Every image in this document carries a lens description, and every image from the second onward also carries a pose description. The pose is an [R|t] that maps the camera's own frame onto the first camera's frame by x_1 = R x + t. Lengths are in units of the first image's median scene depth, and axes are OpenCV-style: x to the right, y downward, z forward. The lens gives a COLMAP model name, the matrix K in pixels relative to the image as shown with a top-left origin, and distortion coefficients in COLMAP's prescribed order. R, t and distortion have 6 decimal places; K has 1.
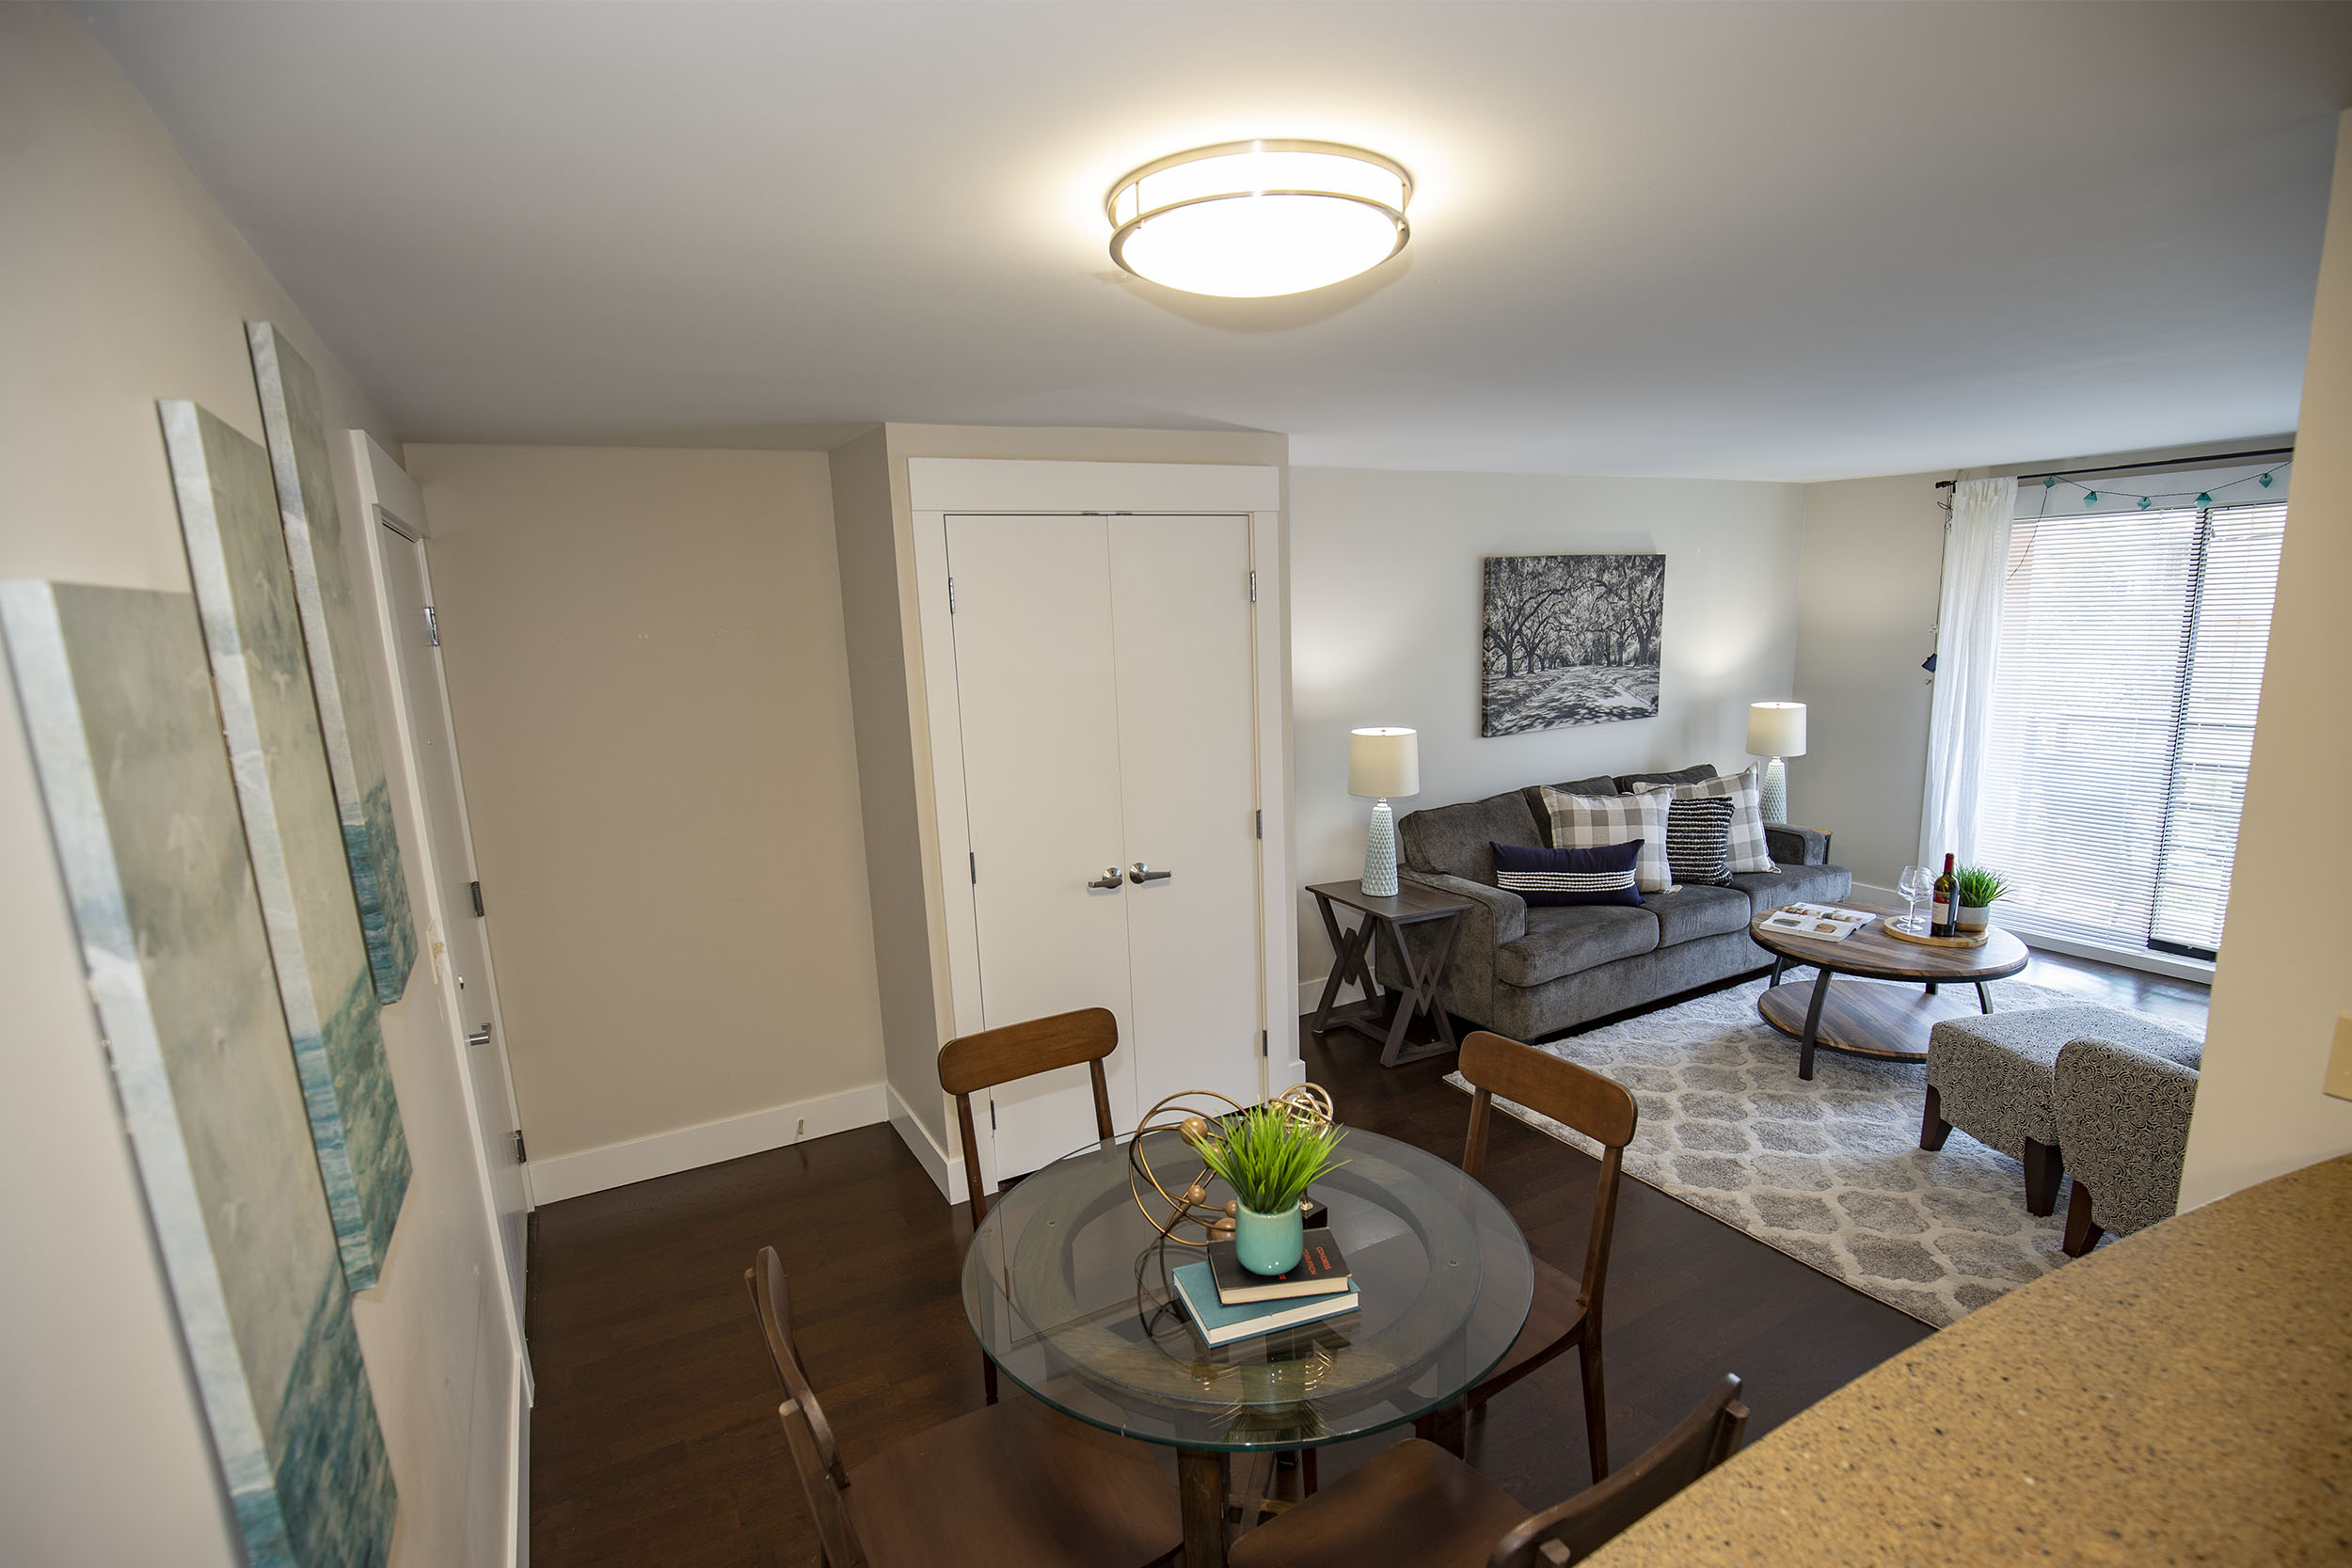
lens RADIAL K [[1111.5, 0, 1205.2], [0, 1111.5, 800.0], [0, 0, 1]] dist [-0.035020, 0.007188]
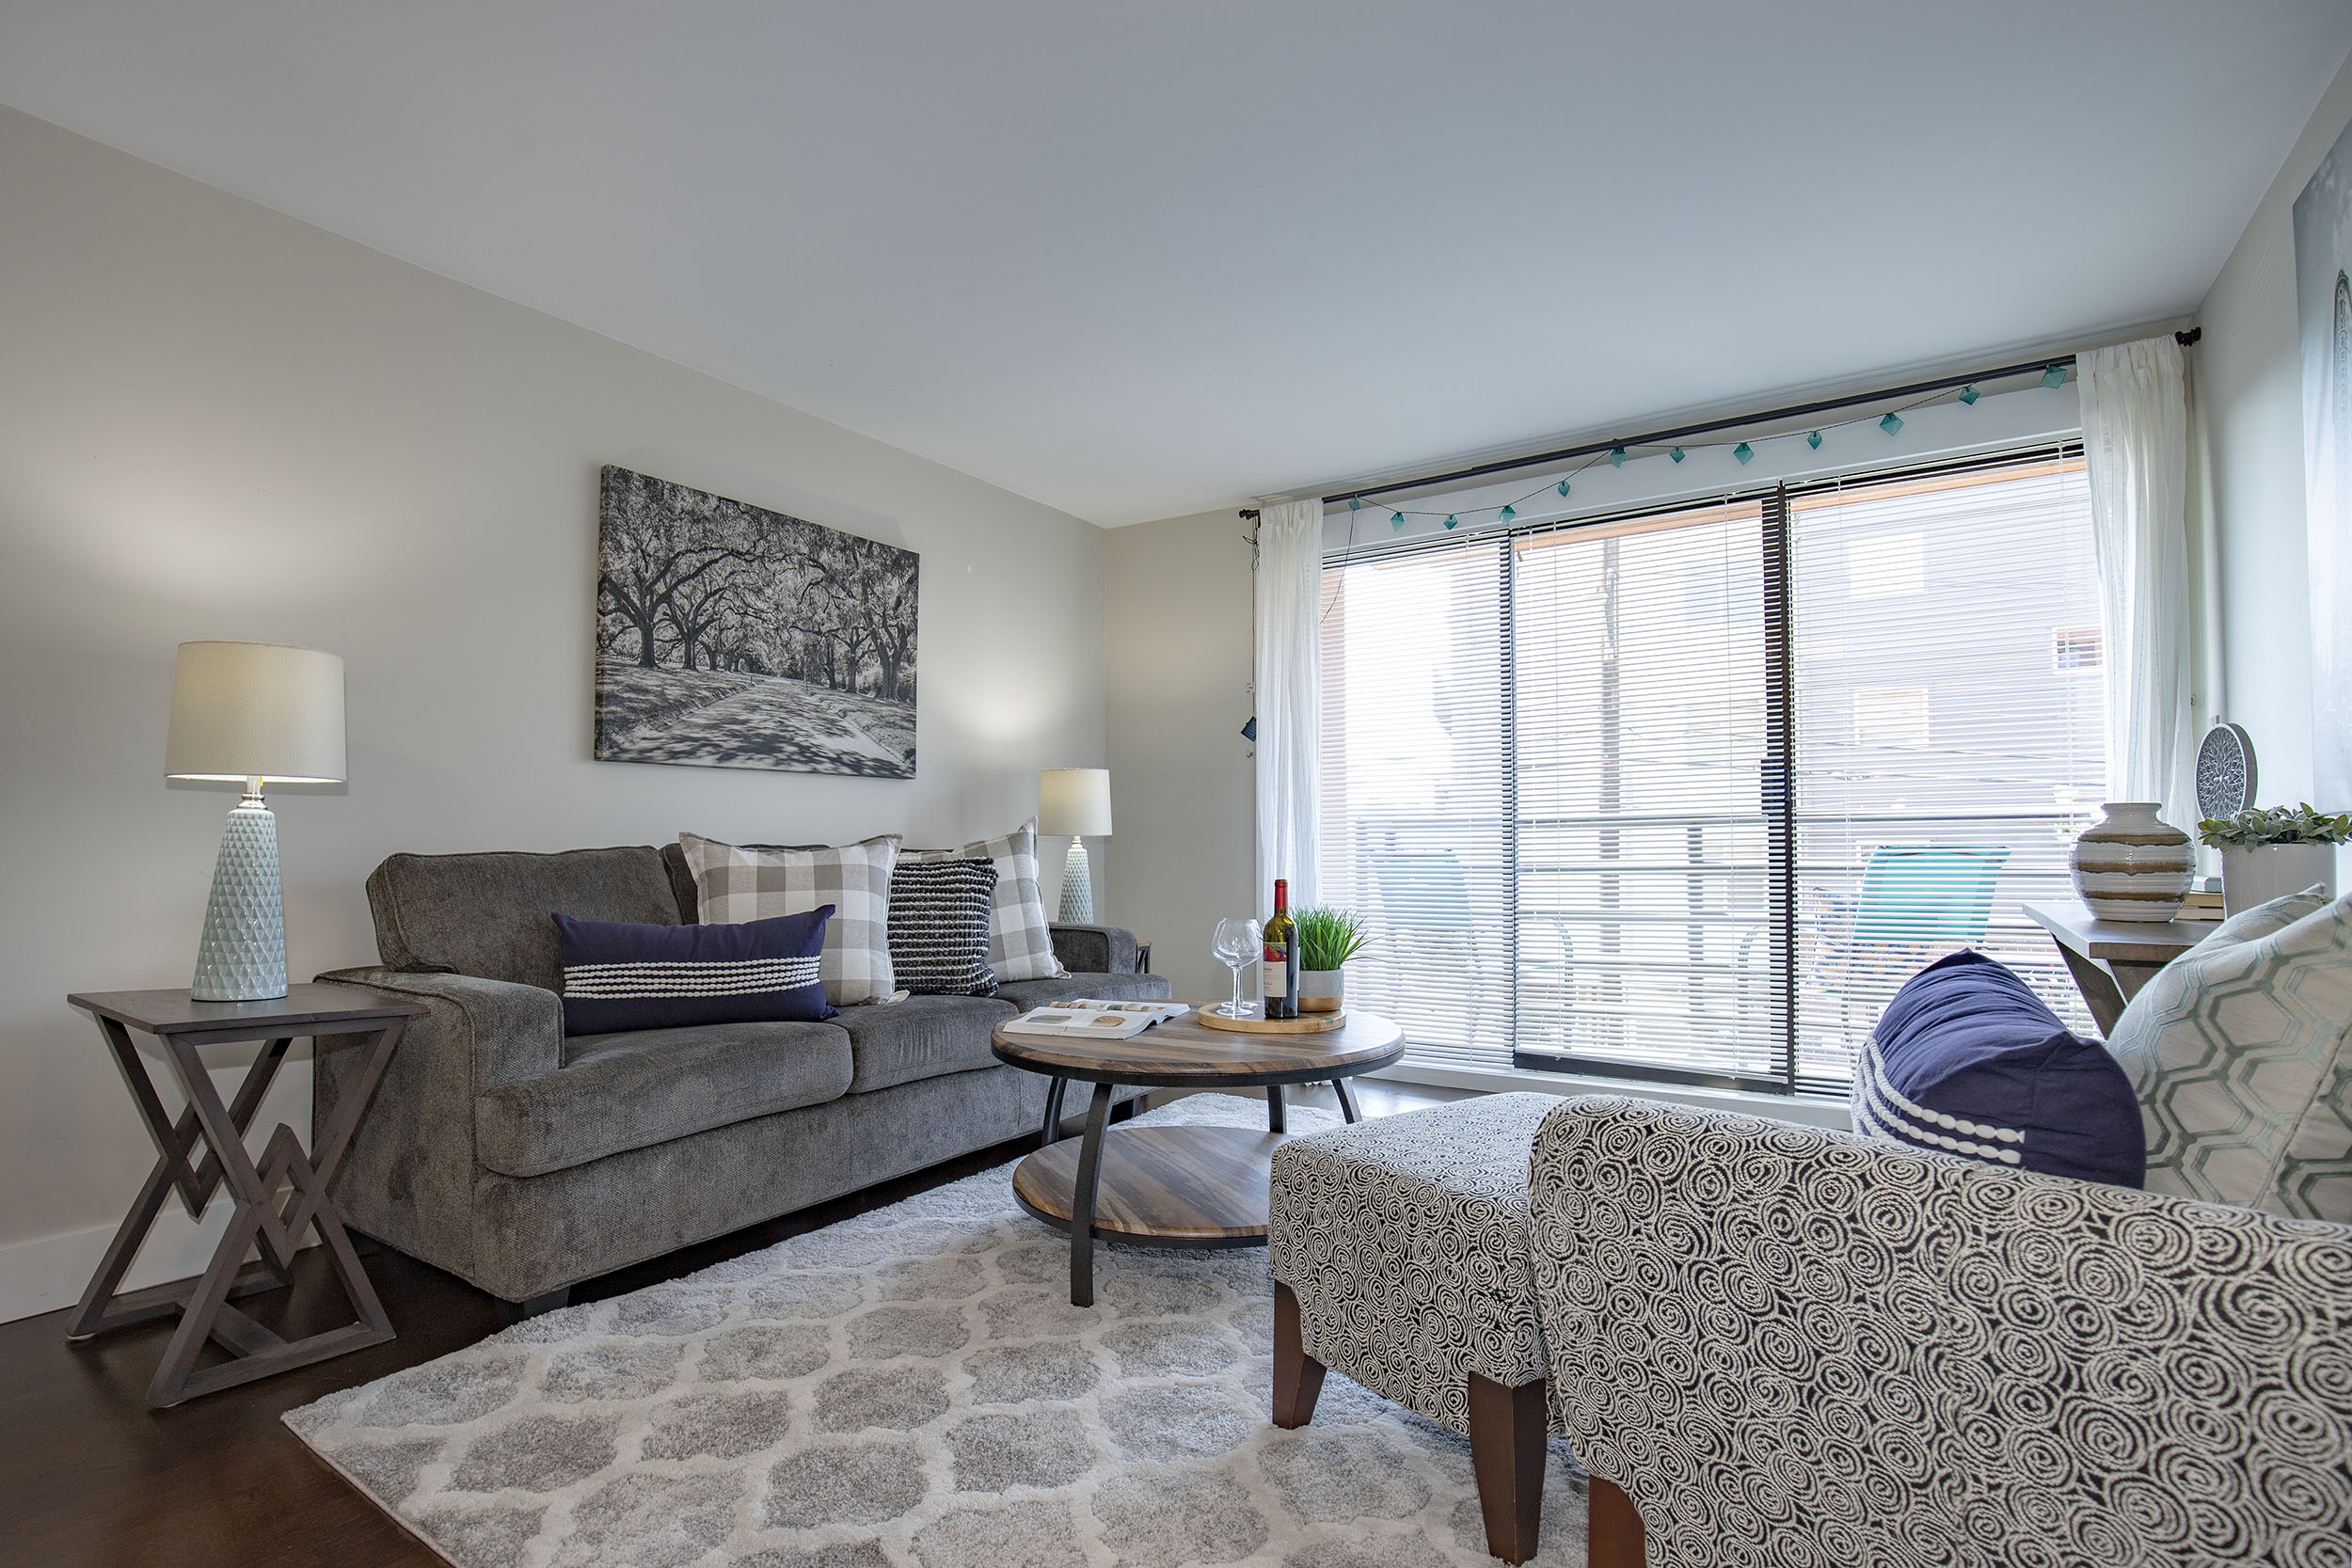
lens RADIAL K [[1111.5, 0, 1115.2], [0, 1111.5, 785.2], [0, 0, 1]] dist [-0.035020, 0.007188]
pose [[0.904883, 0.049675, 0.422753, 0.261937], [0.050121, 0.973824, -0.221708, 0.104200], [-0.422700, 0.221809, 0.878707, 0.381326]]
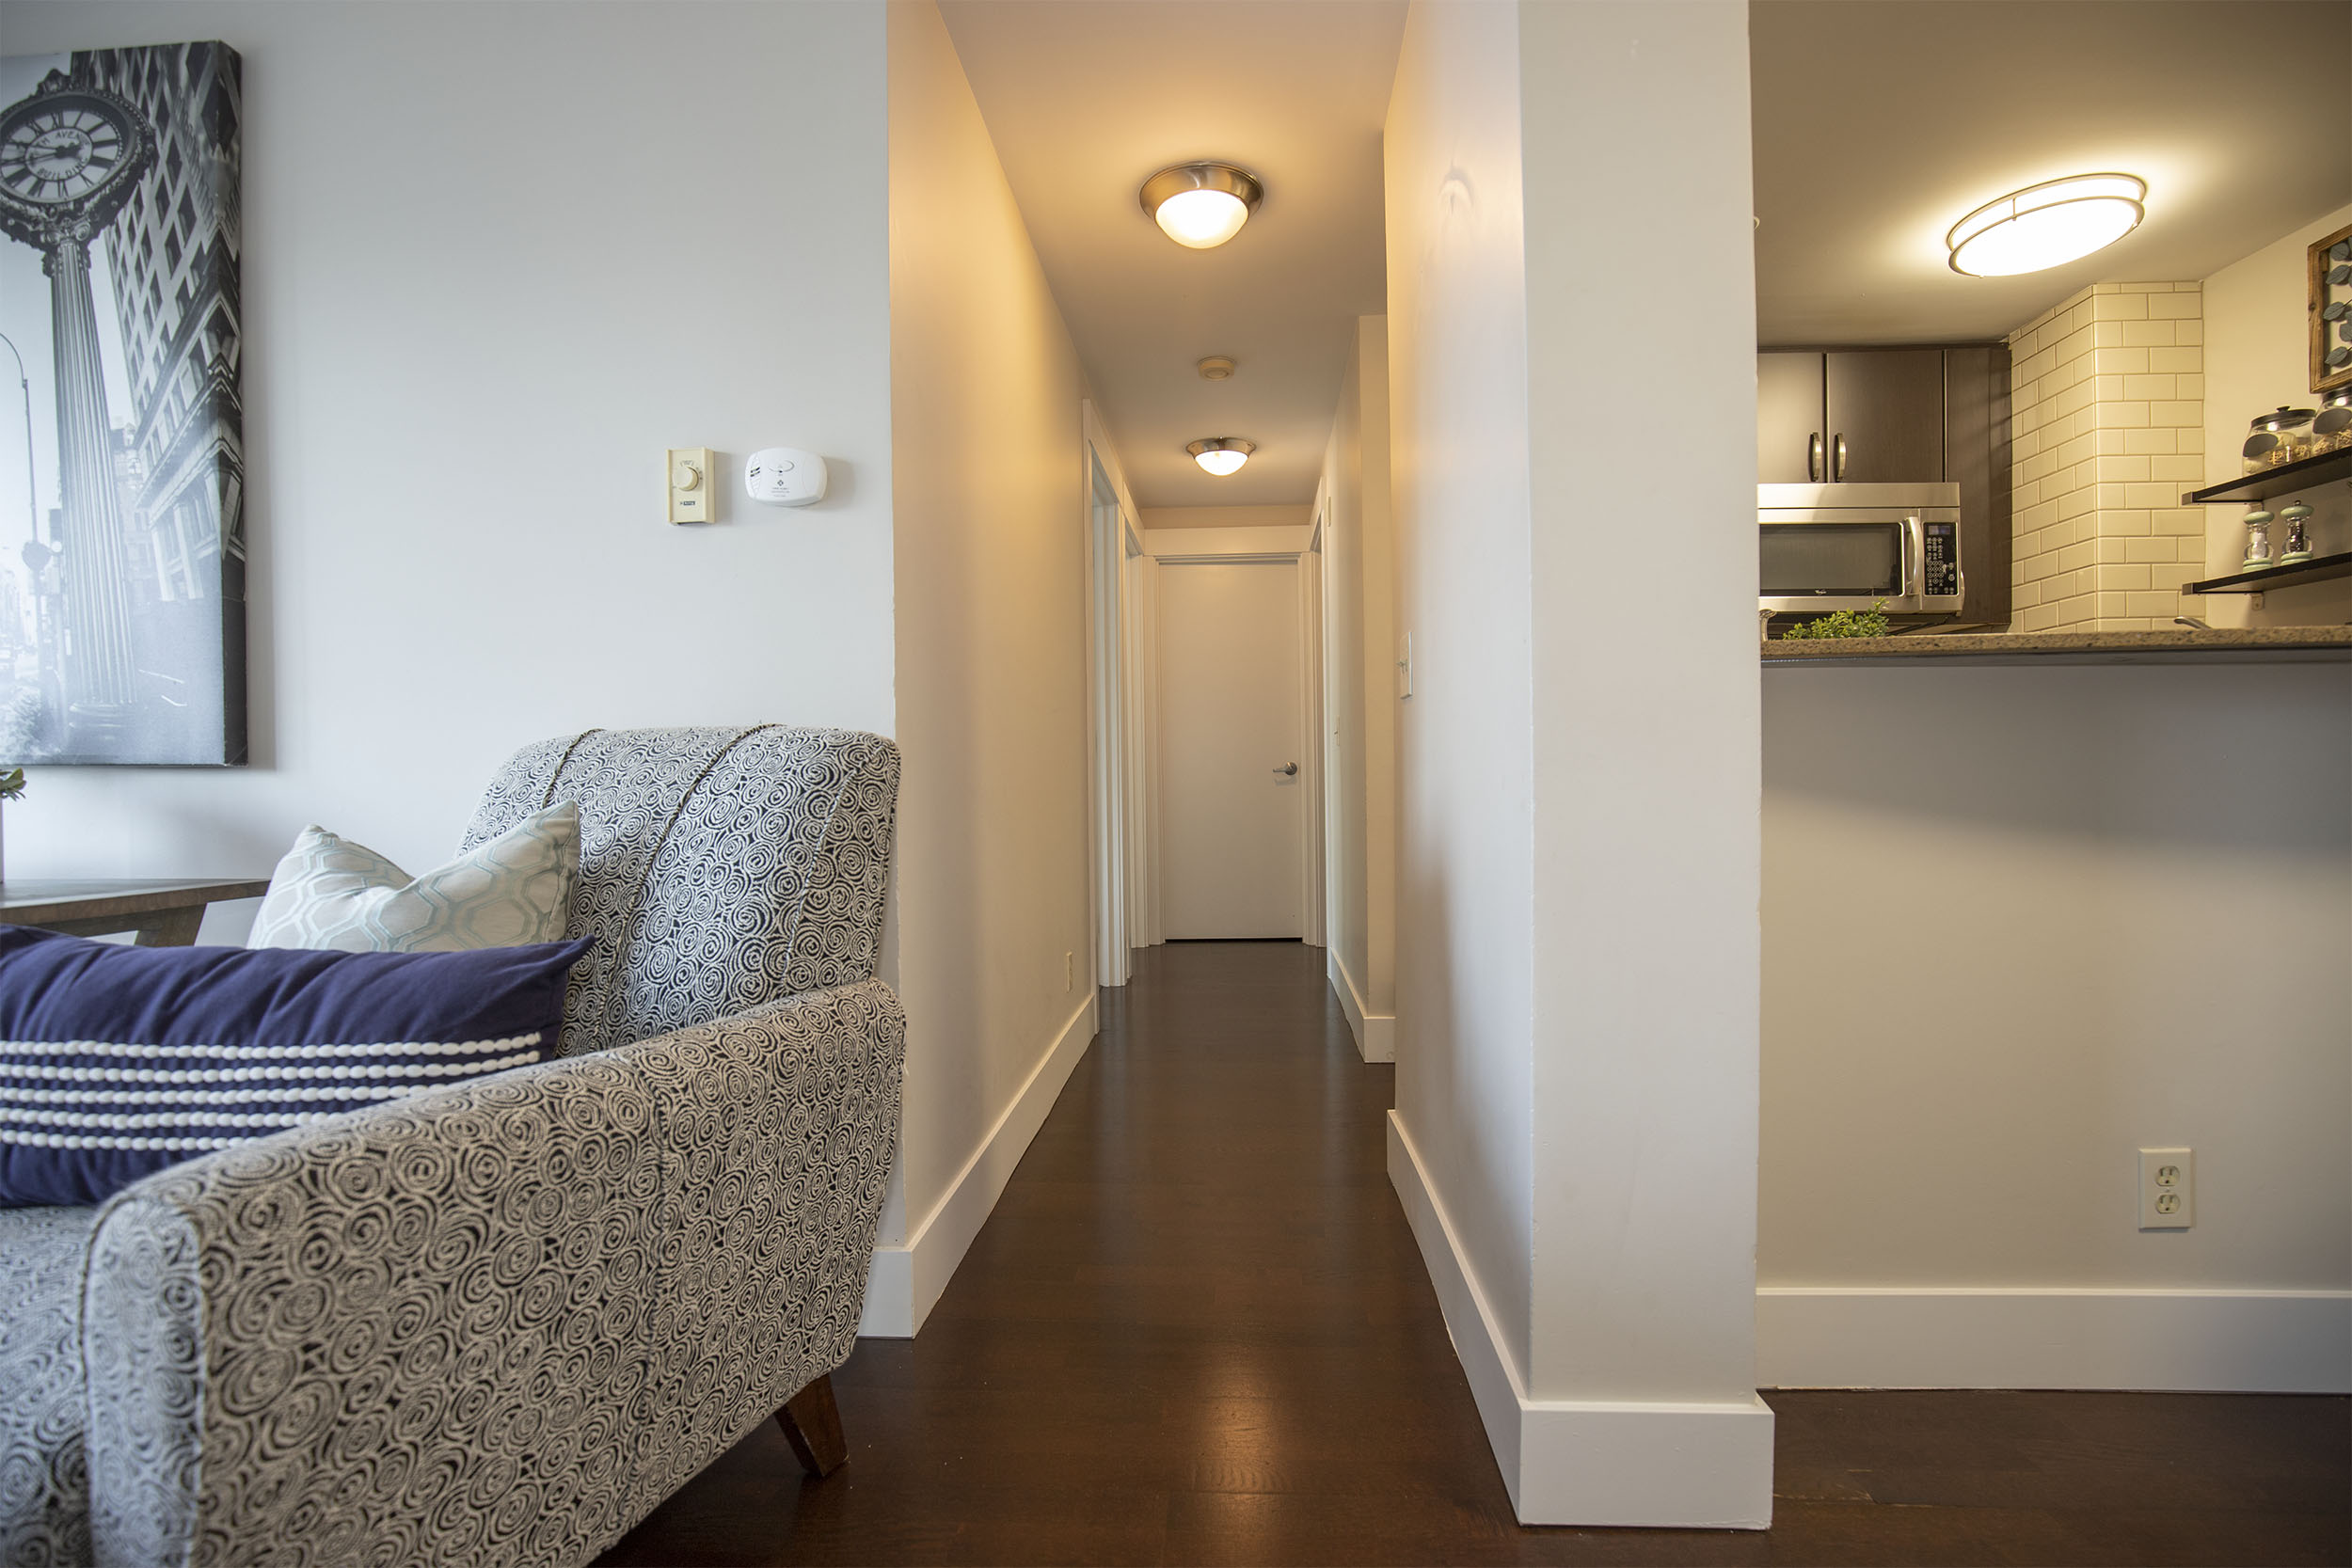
lens RADIAL K [[1111.5, 0, 1190.9], [0, 1111.5, 797.7], [0, 0, 1]] dist [-0.035020, 0.007188]
pose [[-0.835142, 0.030339, 0.549197, 0.255190], [0.133122, 0.979942, 0.148299, 0.068414], [-0.533682, 0.196961, -0.822430, 0.590387]]
